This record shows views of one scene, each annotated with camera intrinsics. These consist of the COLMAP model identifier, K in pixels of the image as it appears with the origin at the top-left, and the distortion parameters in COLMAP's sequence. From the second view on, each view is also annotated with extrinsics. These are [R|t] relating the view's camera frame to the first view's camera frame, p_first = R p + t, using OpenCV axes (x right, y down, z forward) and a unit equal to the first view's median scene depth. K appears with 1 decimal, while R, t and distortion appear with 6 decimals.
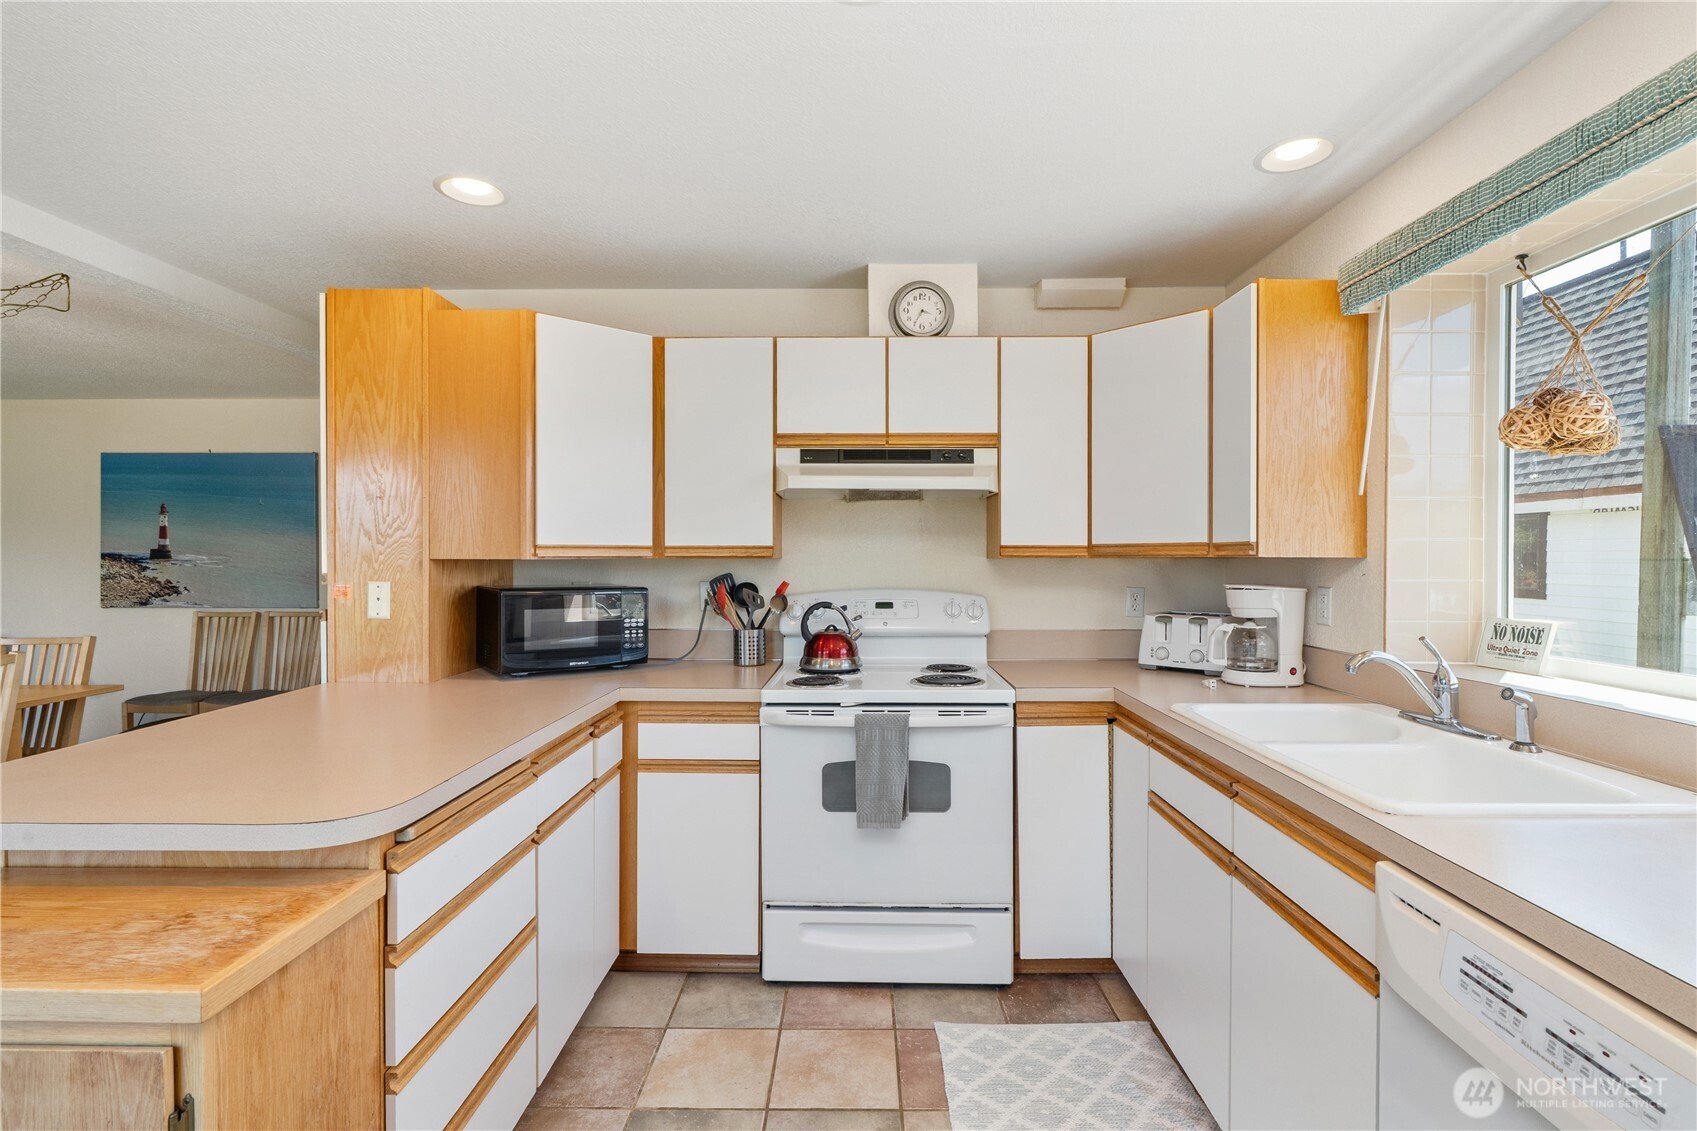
lens RADIAL K [[774.0, 0, 853.9], [0, 774.0, 566.1], [0, 0, 1]] dist [-0.005286, 0.000076]
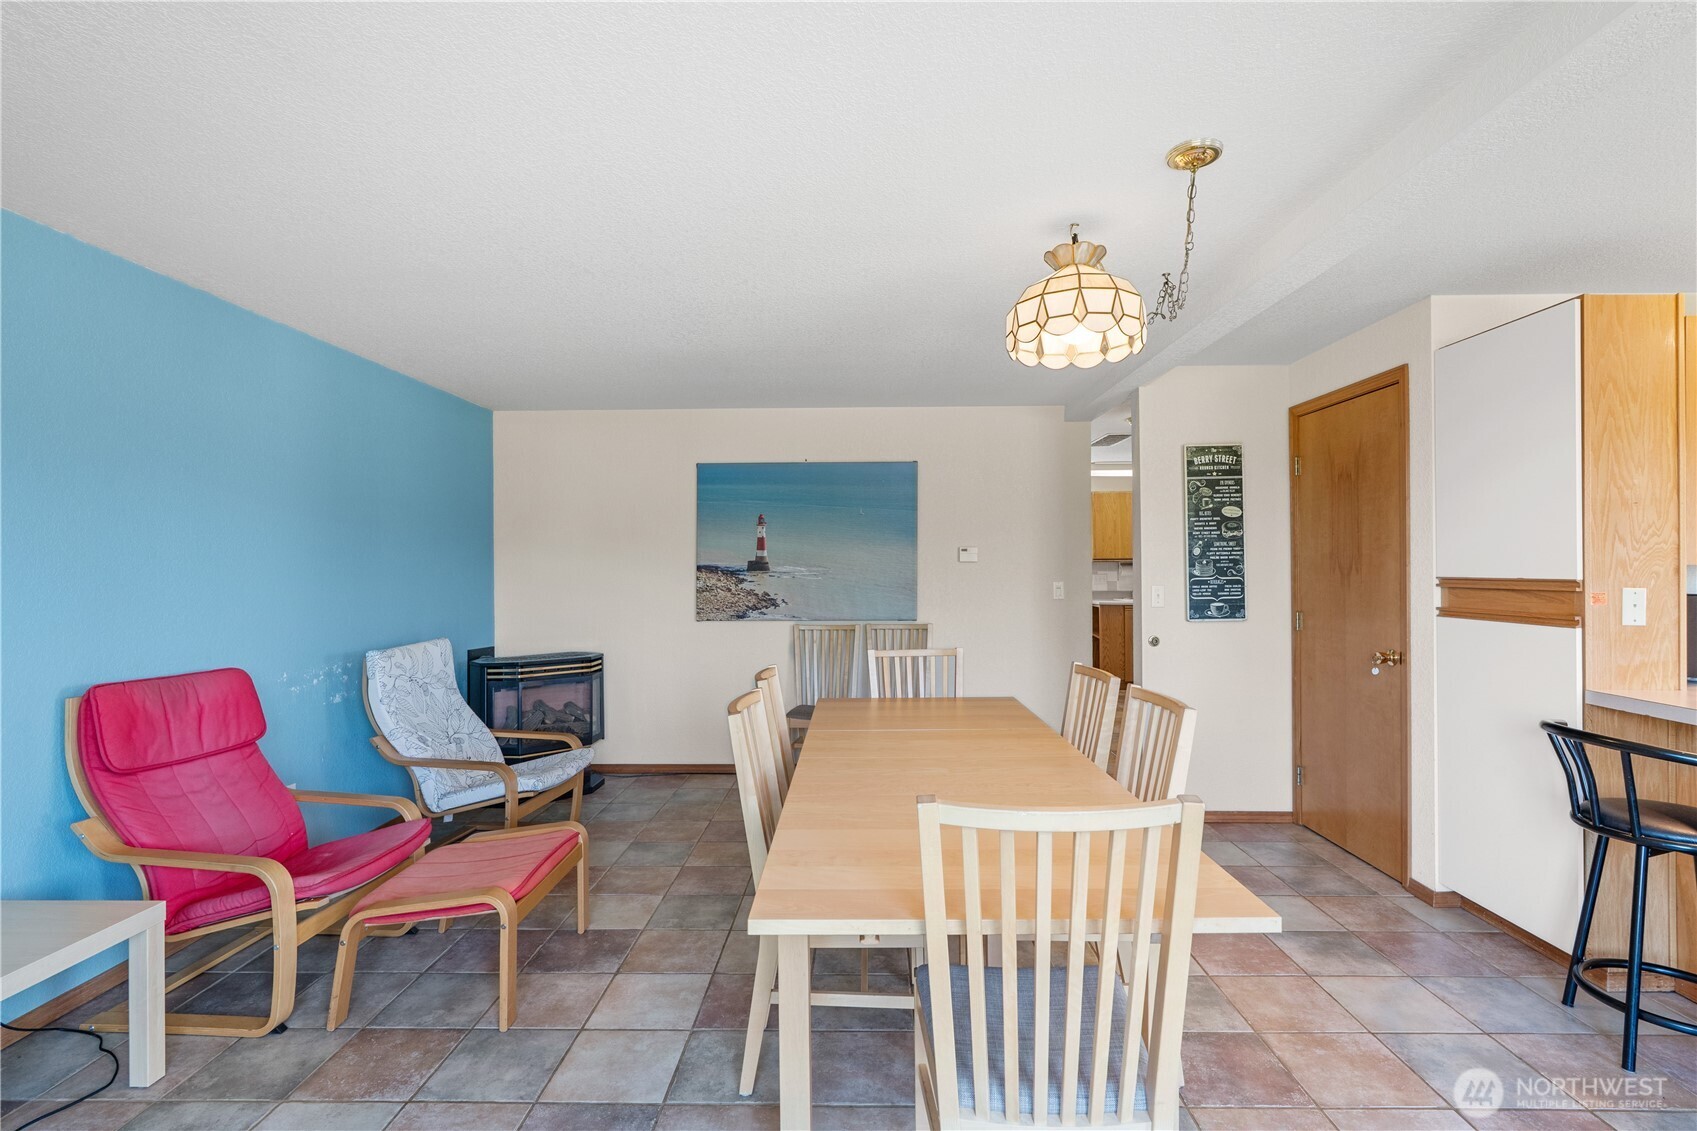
lens RADIAL K [[812.2, 0, 841.7], [0, 812.2, 570.7], [0, 0, 1]] dist [-0.001870, -0.000367]
pose [[0.999719, -0.005871, -0.022973, -1.604309], [0.005659, 0.999941, -0.009306, 0.001344], [0.023026, 0.009173, 0.999693, -0.063019]]
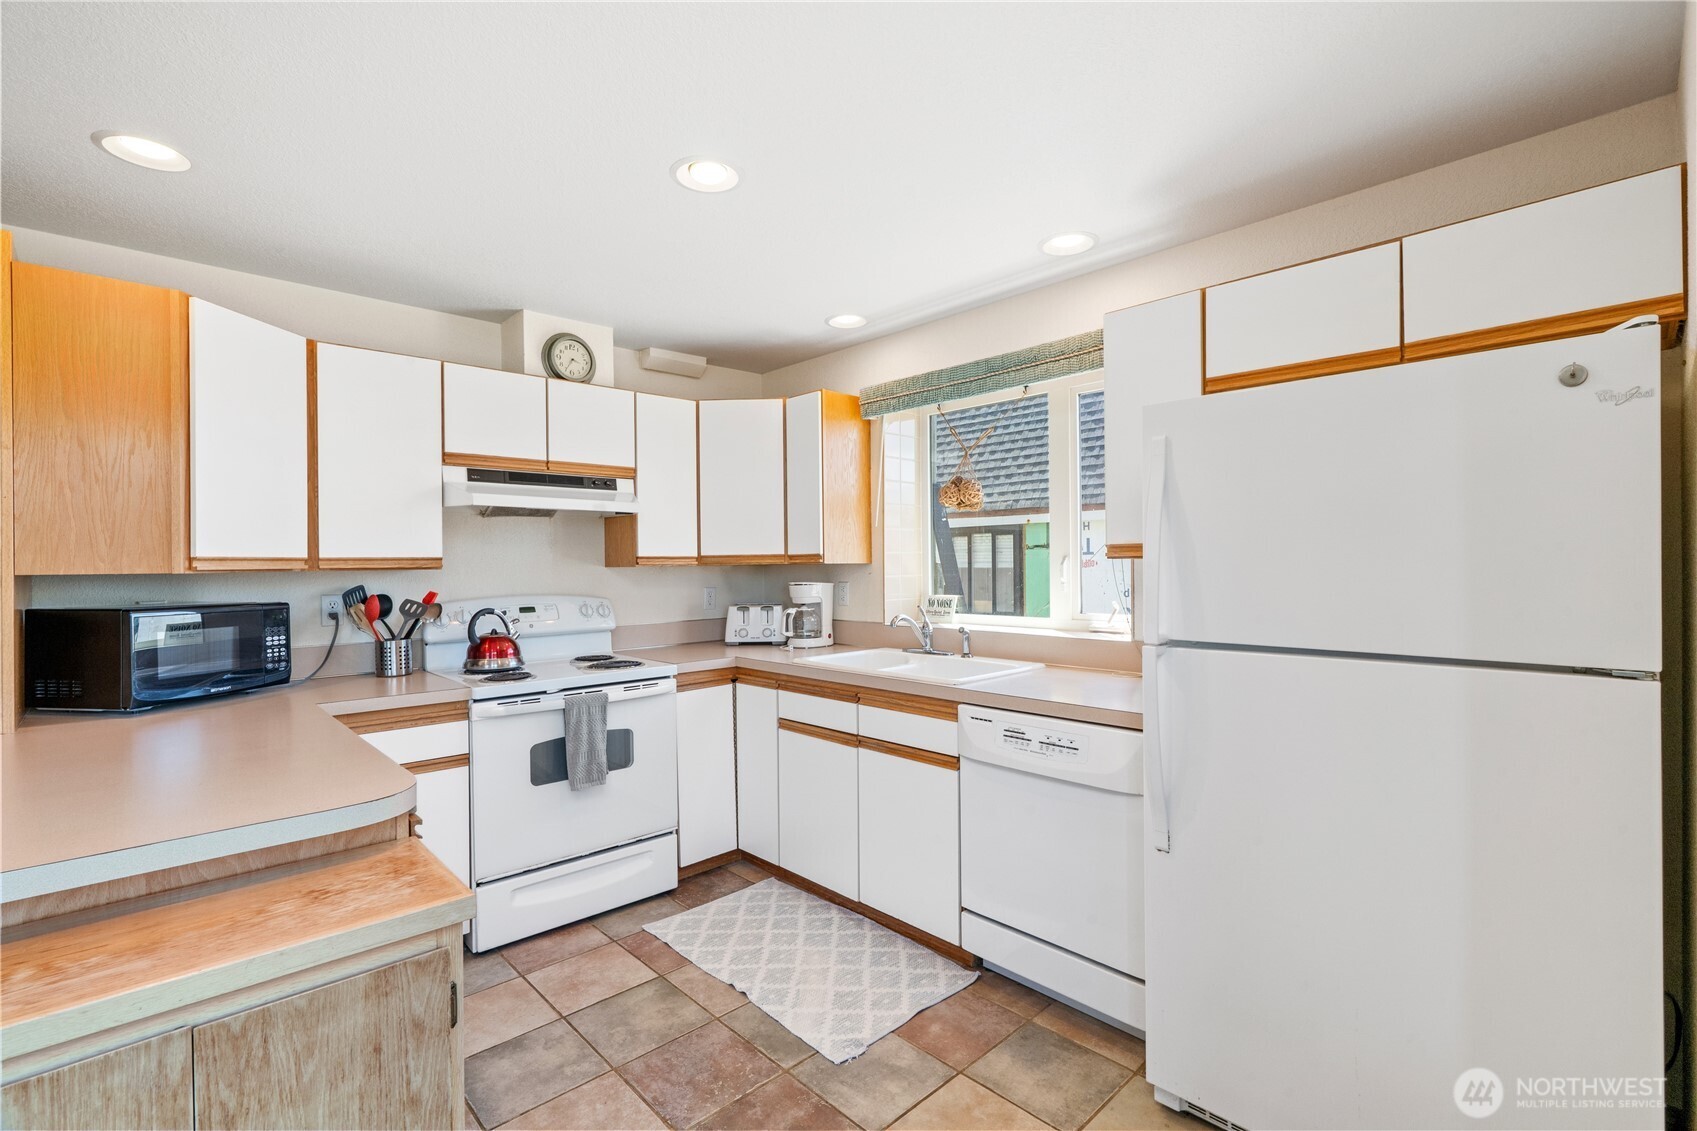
lens RADIAL K [[774.0, 0, 838.0], [0, 774.0, 569.4], [0, 0, 1]] dist [-0.005286, 0.000076]
pose [[0.725302, -0.014152, 0.688285, -0.489044], [0.019455, 0.999811, 0.000057, 0.000679], [-0.688156, 0.013349, 0.725440, -0.155371]]
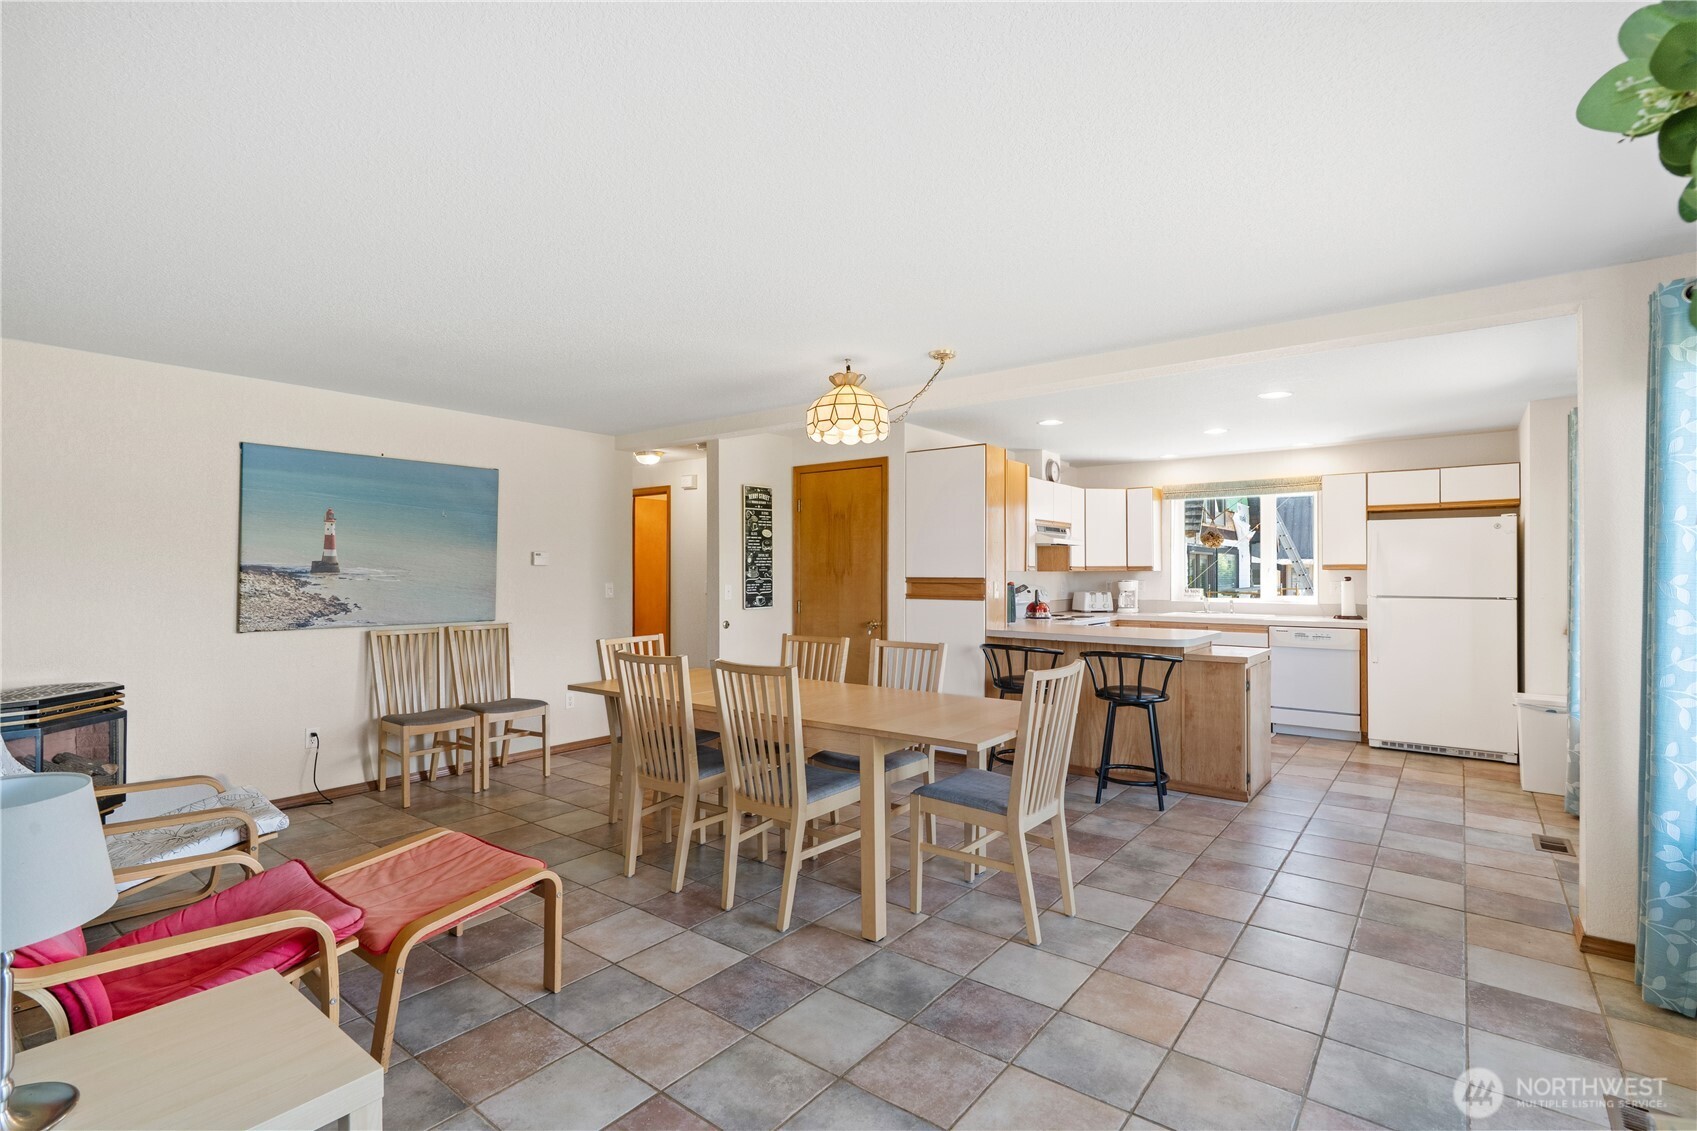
lens RADIAL K [[812.2, 0, 847.3], [0, 812.2, 562.7], [0, 0, 1]] dist [-0.001870, -0.000367]
pose [[0.605699, 0.009049, 0.795643, -2.650060], [0.009988, 0.999770, -0.018974, 0.006169], [-0.795631, 0.019439, 0.605469, -0.047455]]
